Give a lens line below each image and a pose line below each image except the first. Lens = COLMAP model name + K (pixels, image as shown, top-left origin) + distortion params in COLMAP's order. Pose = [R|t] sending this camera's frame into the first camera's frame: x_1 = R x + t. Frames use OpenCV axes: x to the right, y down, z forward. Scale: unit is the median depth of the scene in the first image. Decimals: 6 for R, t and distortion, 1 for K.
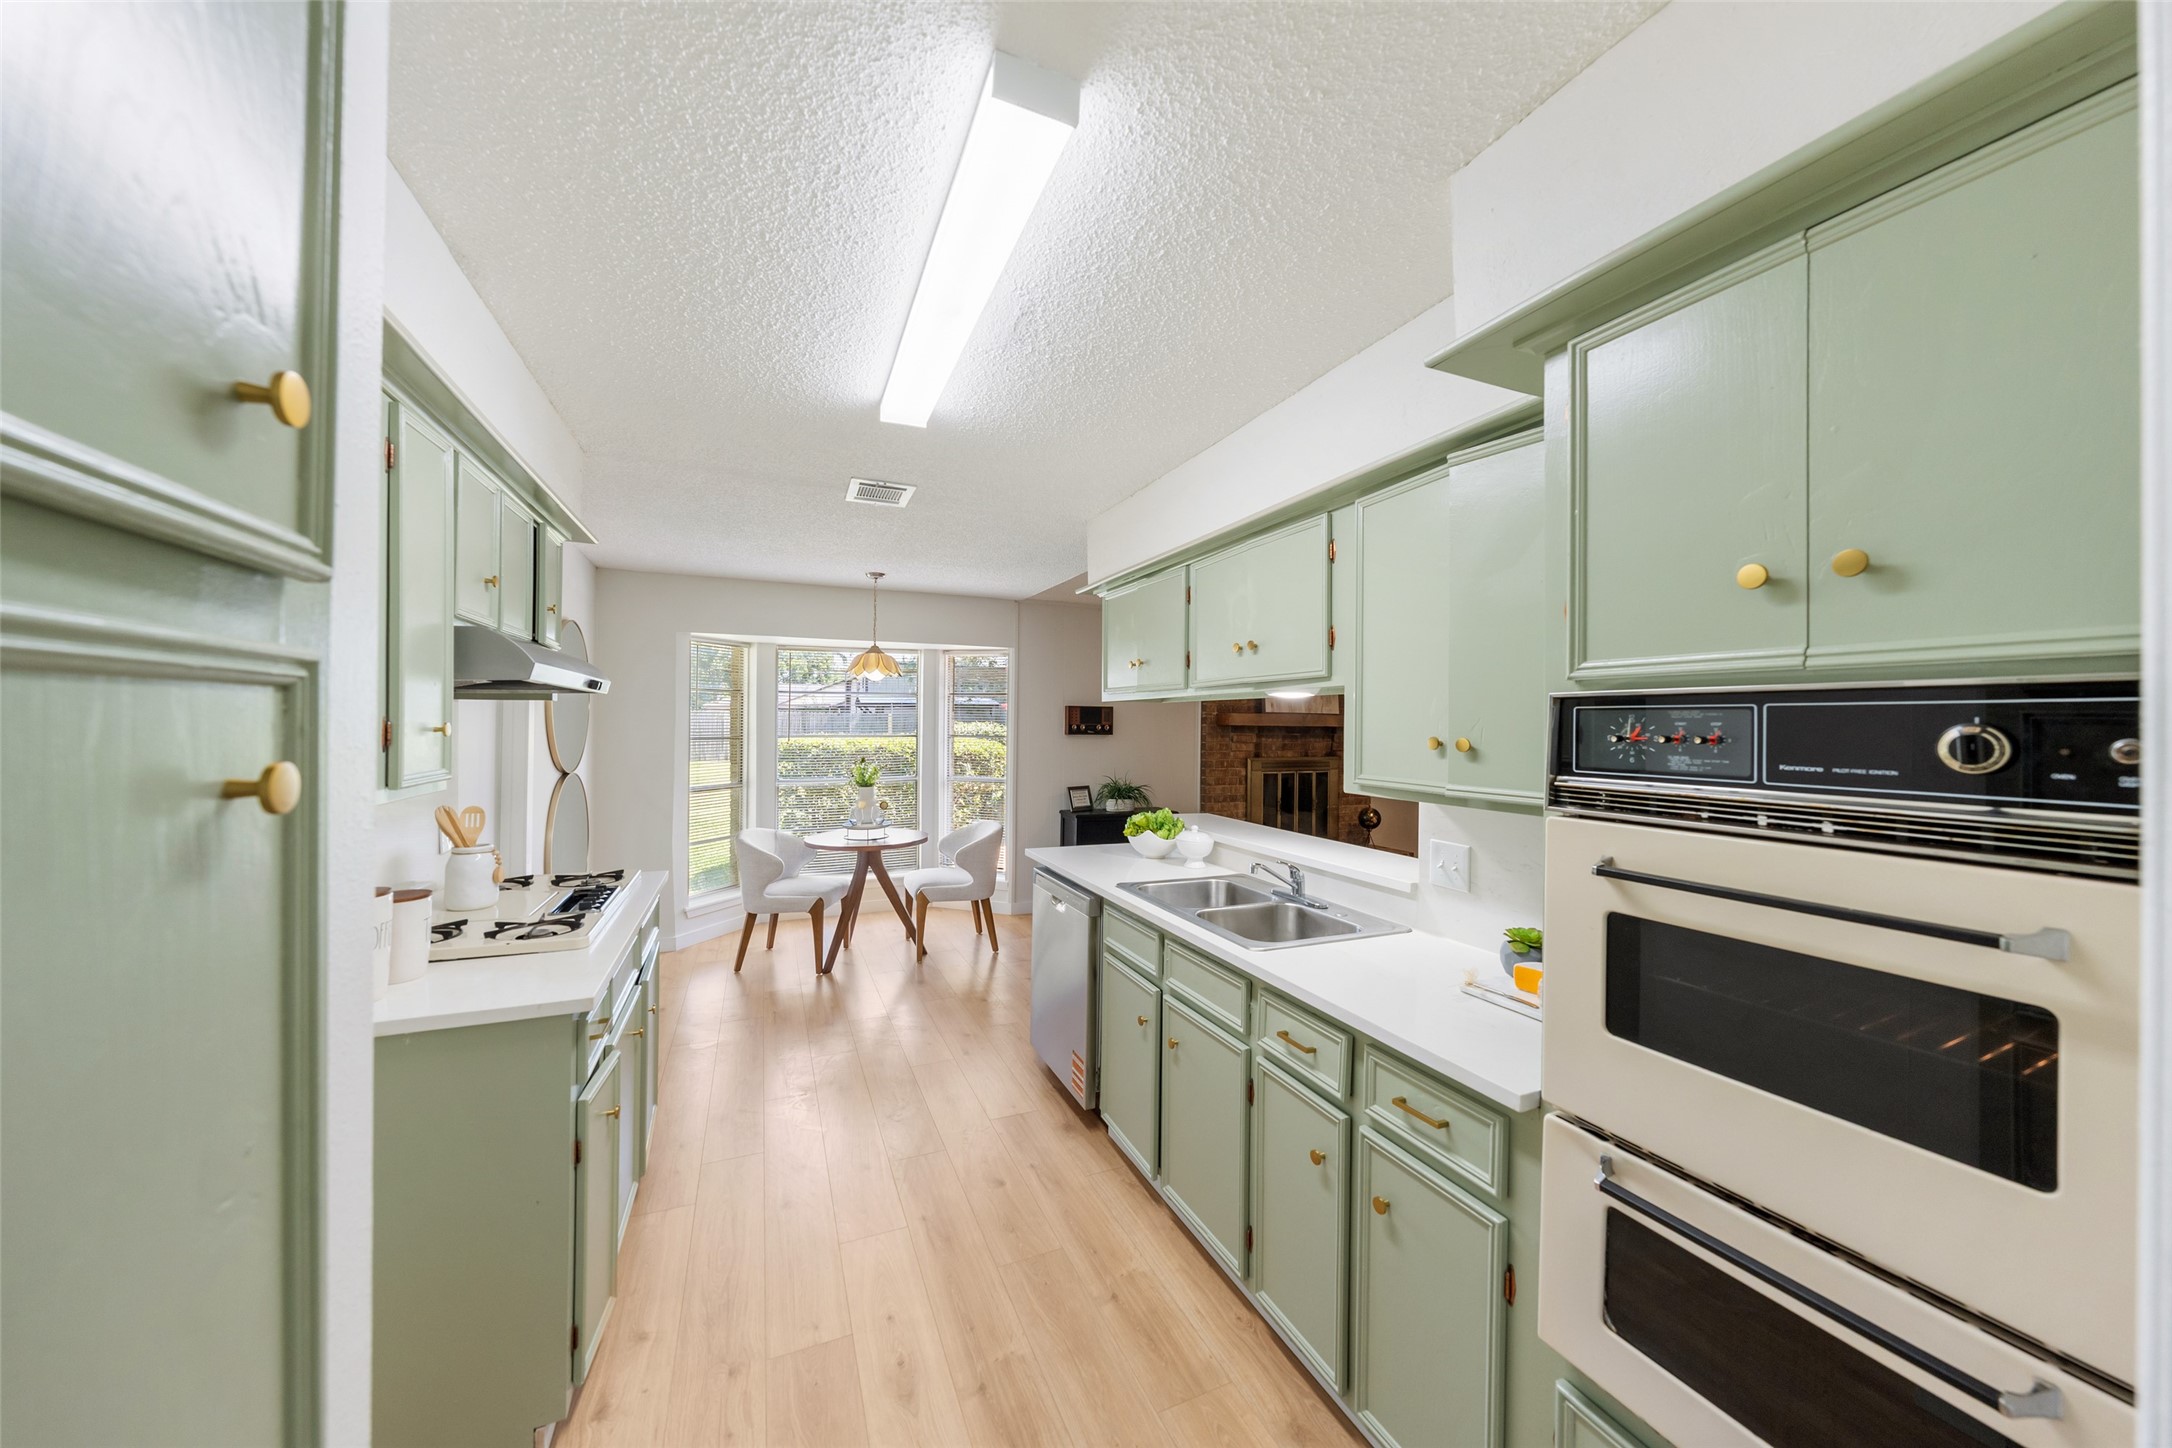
lens RADIAL K [[739.6, 0, 1081.0], [0, 739.6, 719.3], [0, 0, 1]] dist [-0.002404, 0.000103]
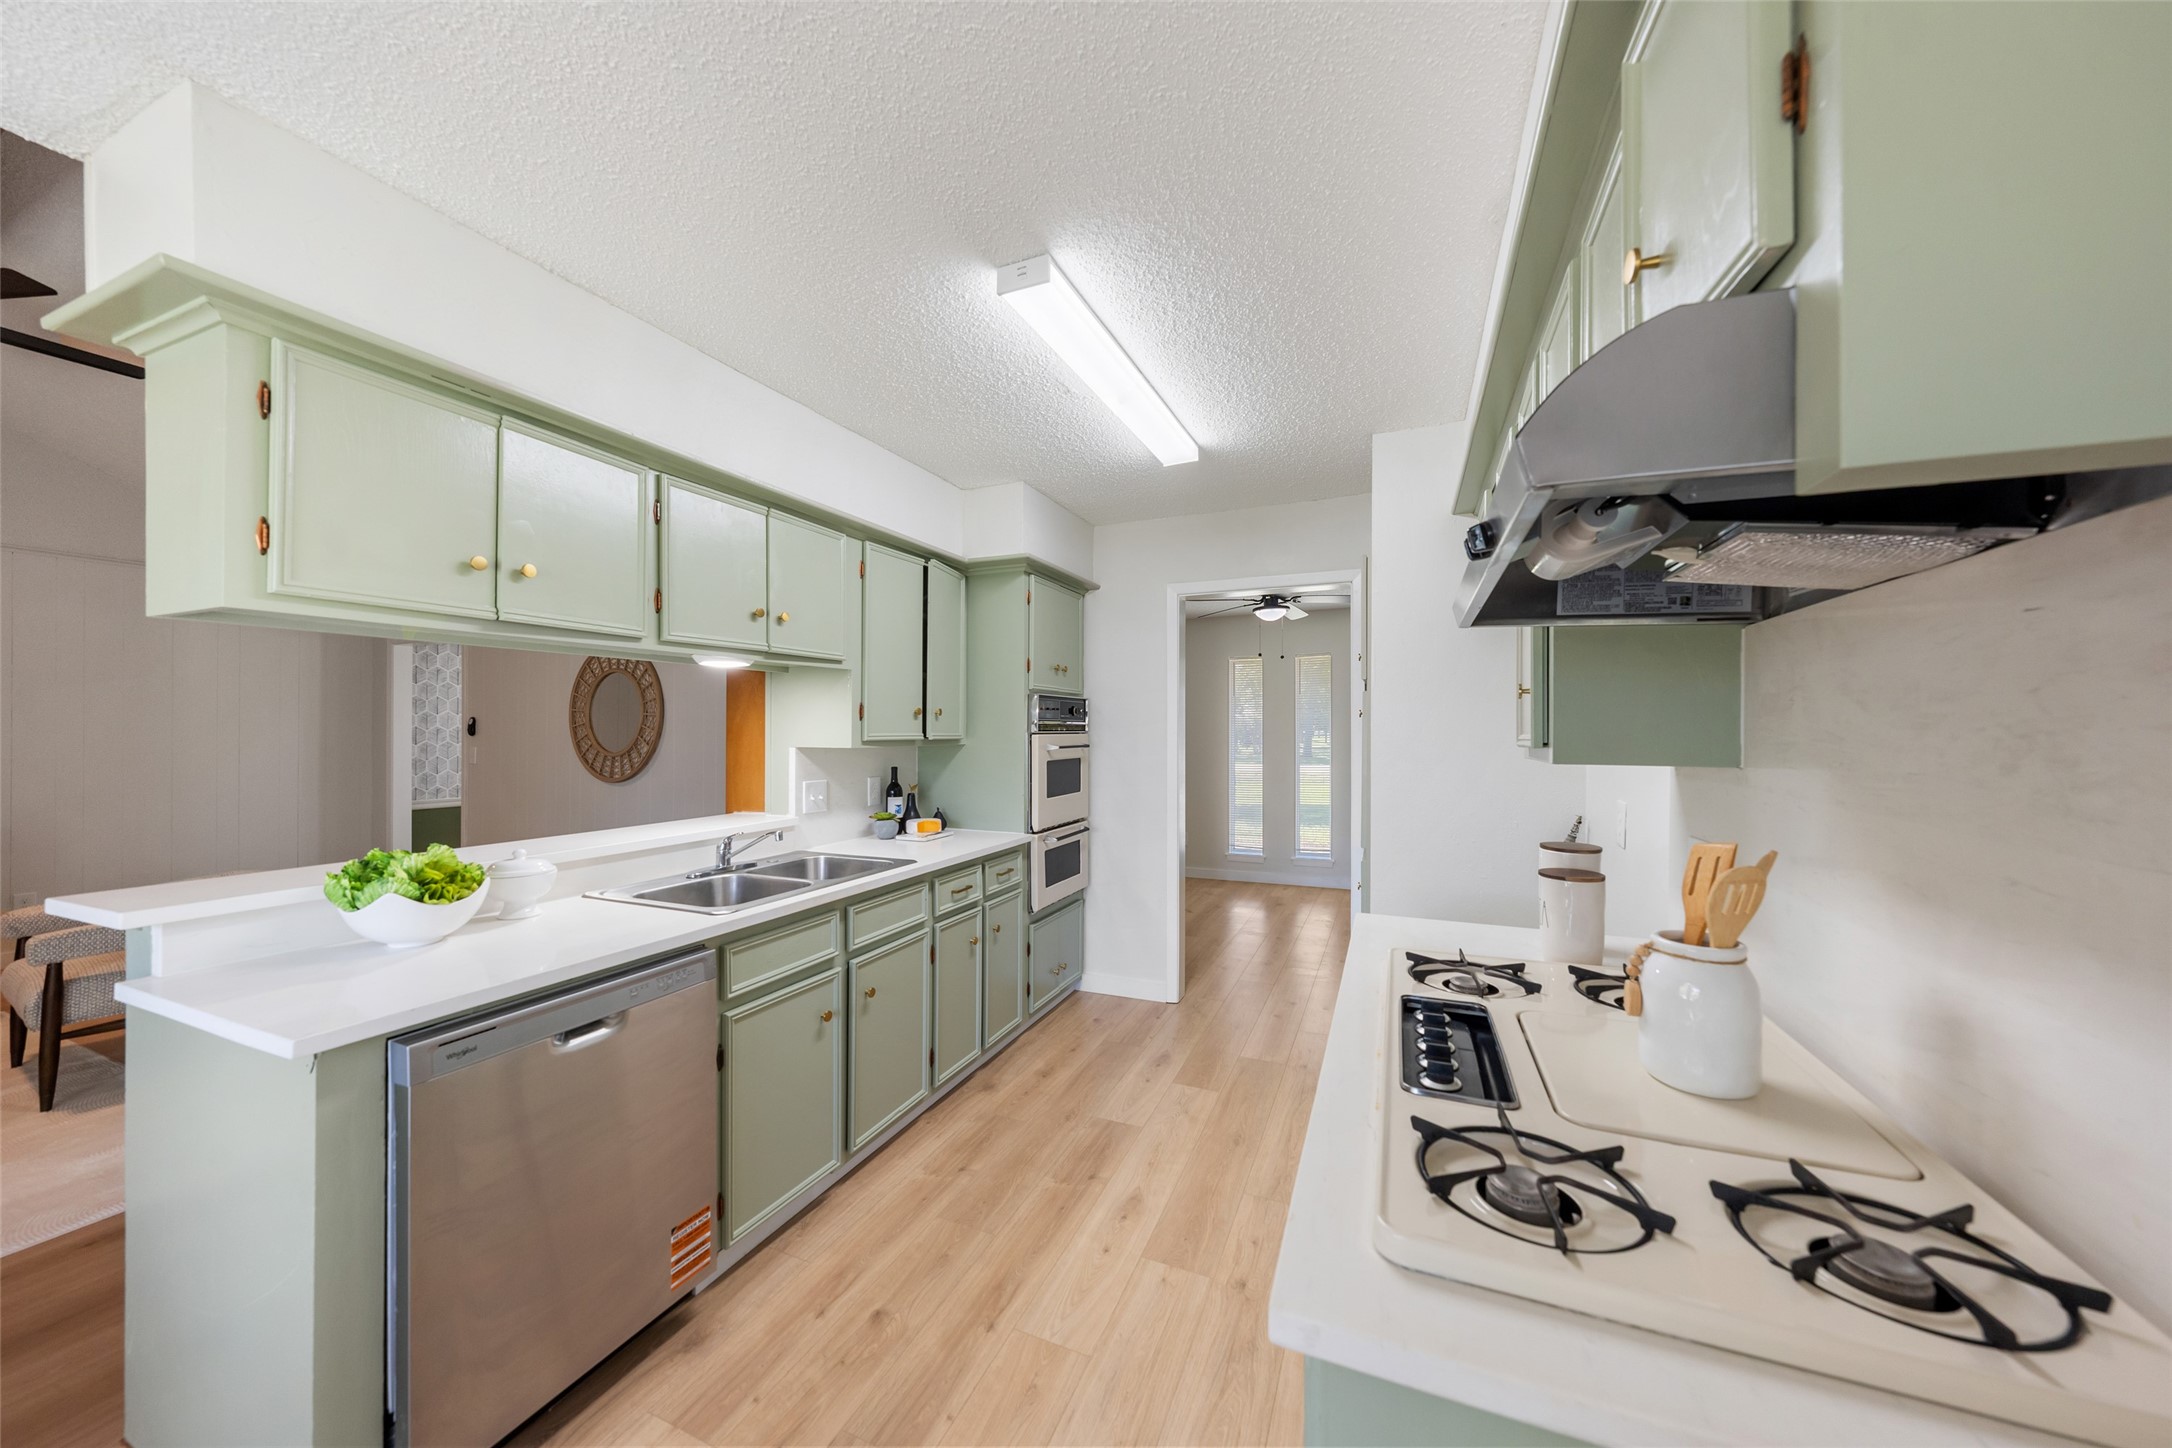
lens RADIAL K [[739.6, 0, 1081.0], [0, 739.6, 719.3], [0, 0, 1]] dist [-0.002404, 0.000103]
pose [[-0.684874, -0.003875, 0.728651, -0.375458], [-0.012765, 0.999896, -0.006680, 0.020052], [-0.728550, -0.013876, -0.684853, 0.659113]]
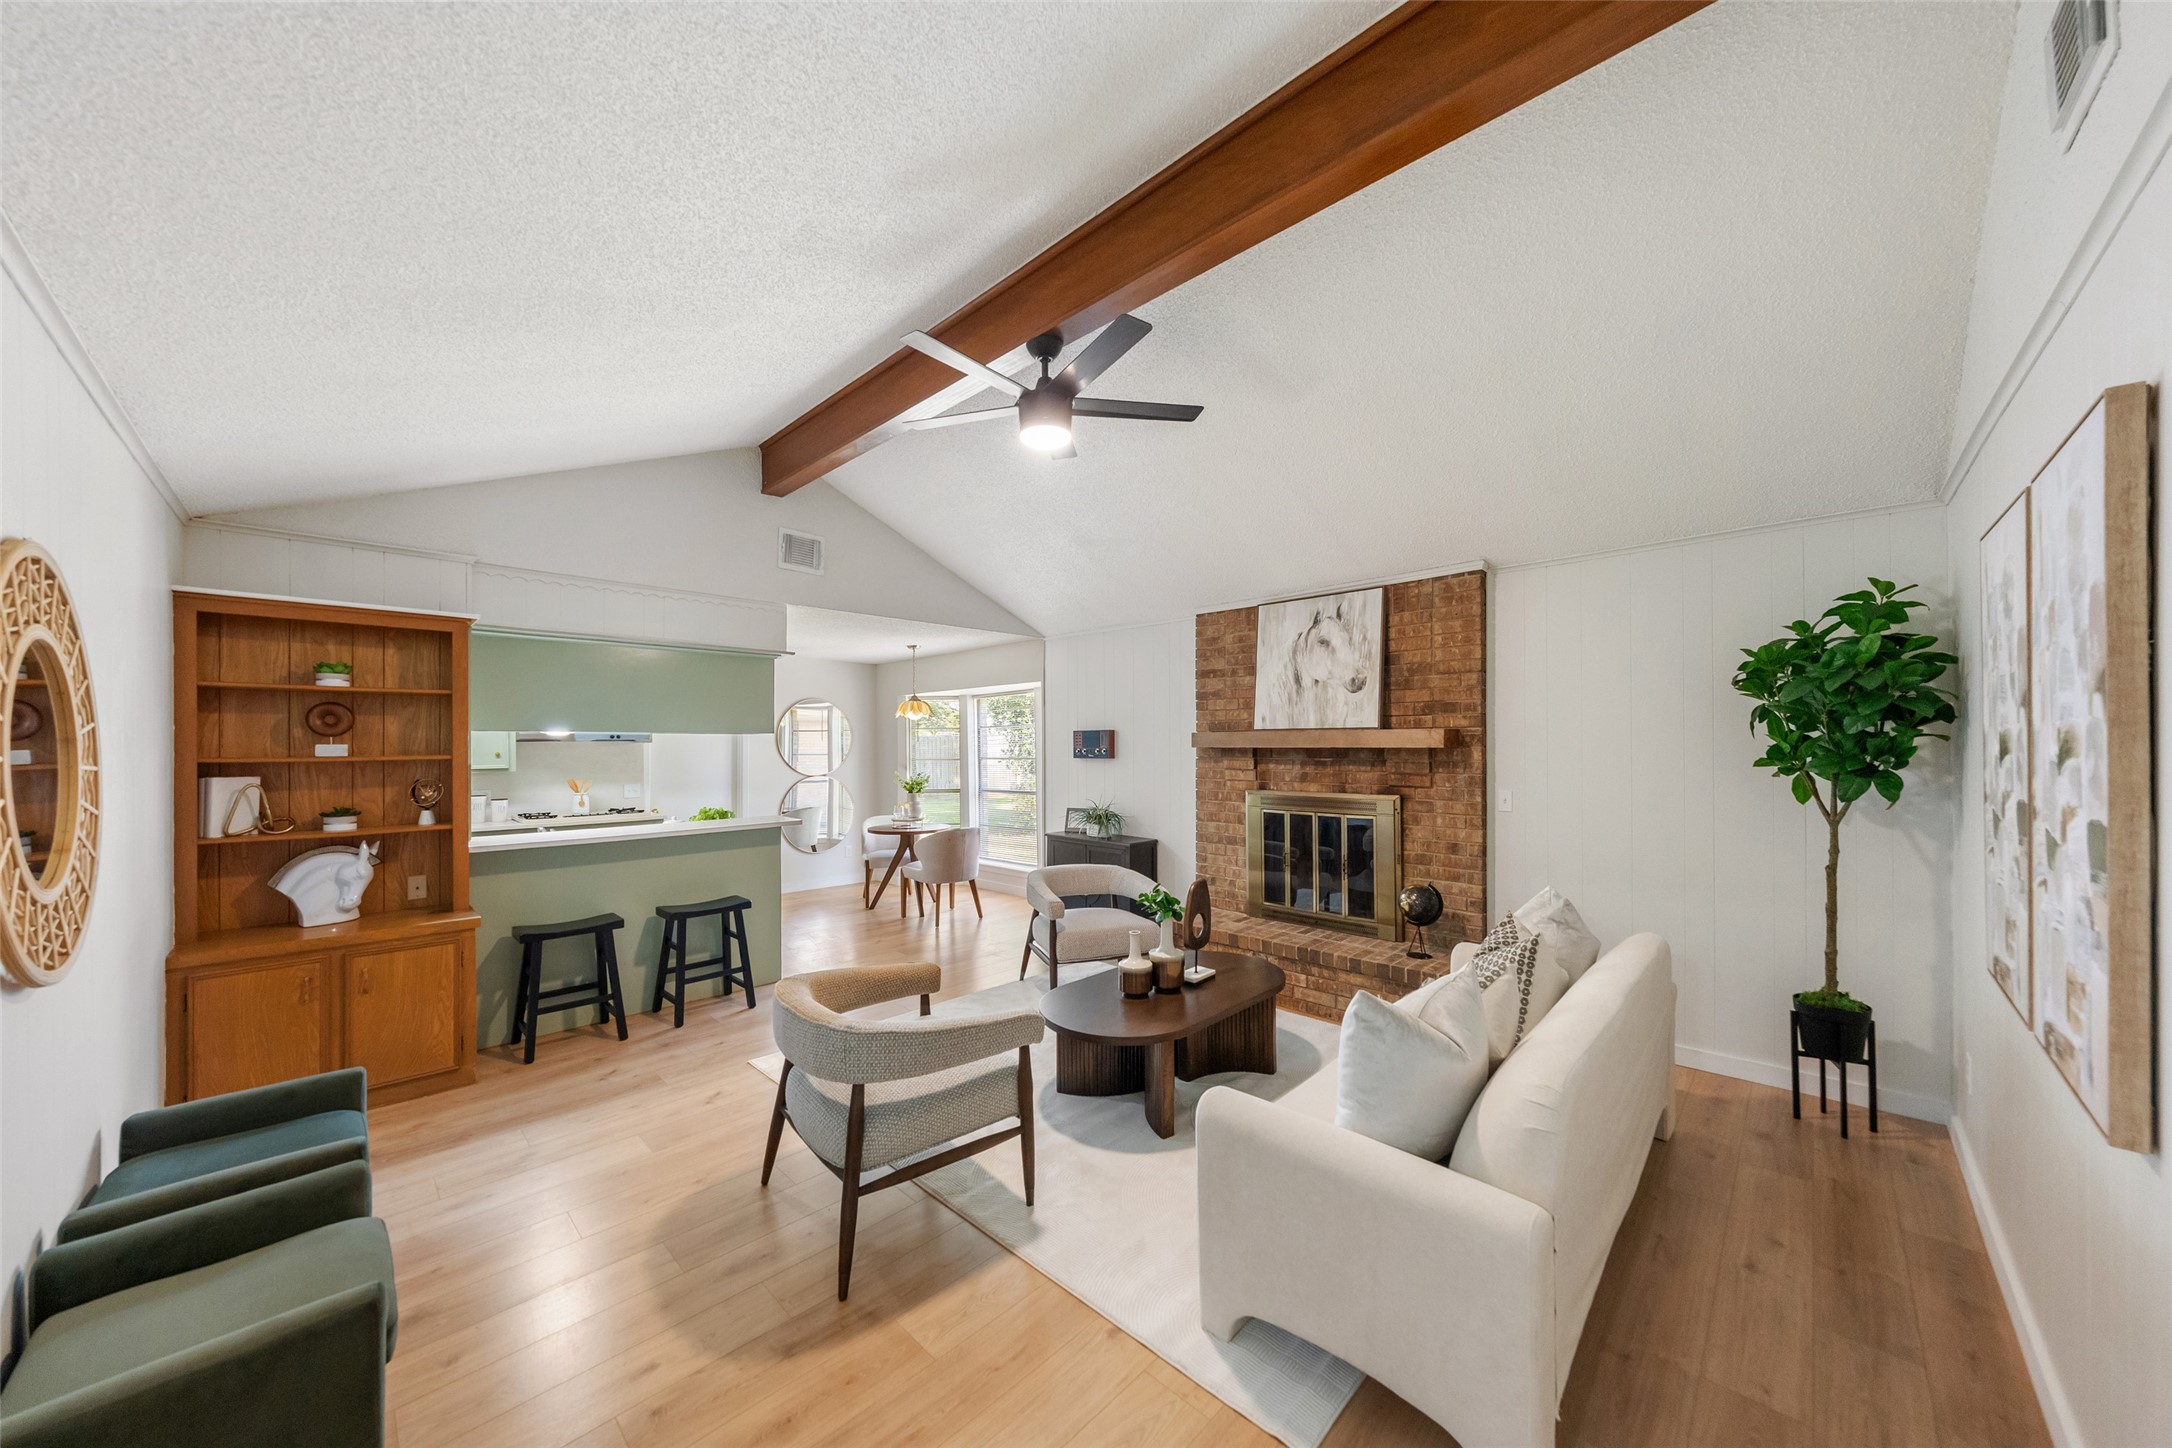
lens RADIAL K [[752.6, 0, 1075.9], [0, 752.6, 741.8], [0, 0, 1]] dist [-0.000100, 0.000005]
pose [[0.372122, -0.016527, -0.928037, 1.166190], [0.014447, 0.999823, -0.012012, 0.012205], [0.928072, -0.008938, 0.372295, 0.722316]]
